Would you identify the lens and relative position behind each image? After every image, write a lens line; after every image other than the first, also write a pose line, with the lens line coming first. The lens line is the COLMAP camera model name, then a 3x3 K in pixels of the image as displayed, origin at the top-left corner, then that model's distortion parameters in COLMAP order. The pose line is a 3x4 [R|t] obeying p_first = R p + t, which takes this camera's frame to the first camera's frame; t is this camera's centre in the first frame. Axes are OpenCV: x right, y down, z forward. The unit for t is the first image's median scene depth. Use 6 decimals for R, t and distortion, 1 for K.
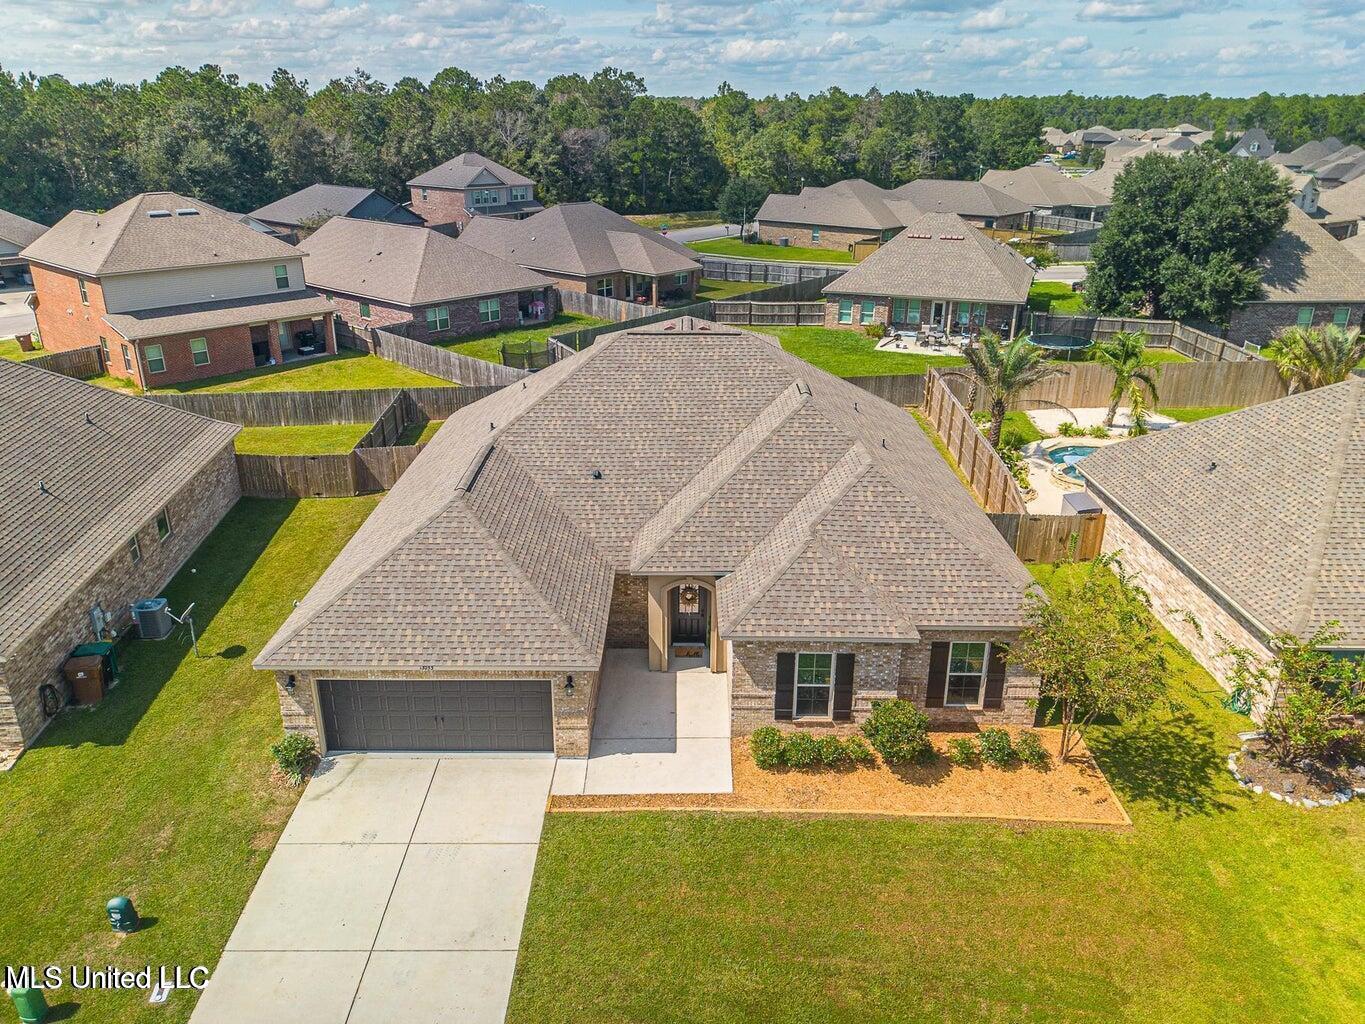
lens RADIAL K [[960.7, 0, 682.5], [0, 960.7, 512.0], [0, 0, 1]] dist [0.076388, -0.089947]
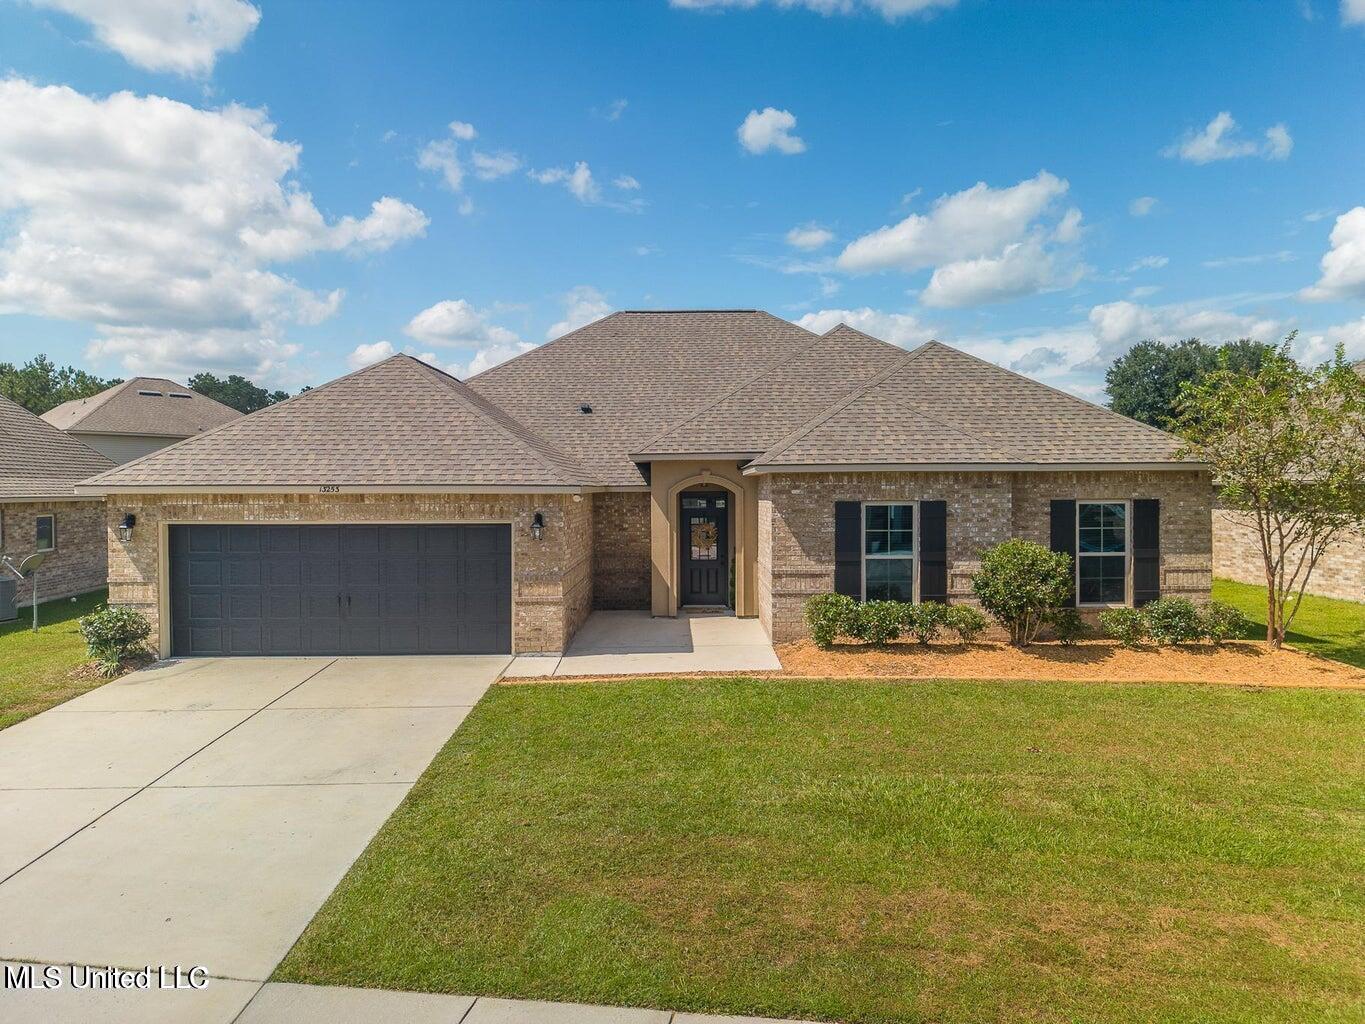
lens RADIAL K [[940.7, 0, 682.5], [0, 940.7, 512.0], [0, 0, 1]] dist [0.099842, -0.152296]
pose [[0.999946, -0.007701, 0.006980, -0.018108], [0.009665, 0.935894, -0.352150, 0.393223], [-0.003821, 0.352198, 0.935918, 0.353902]]
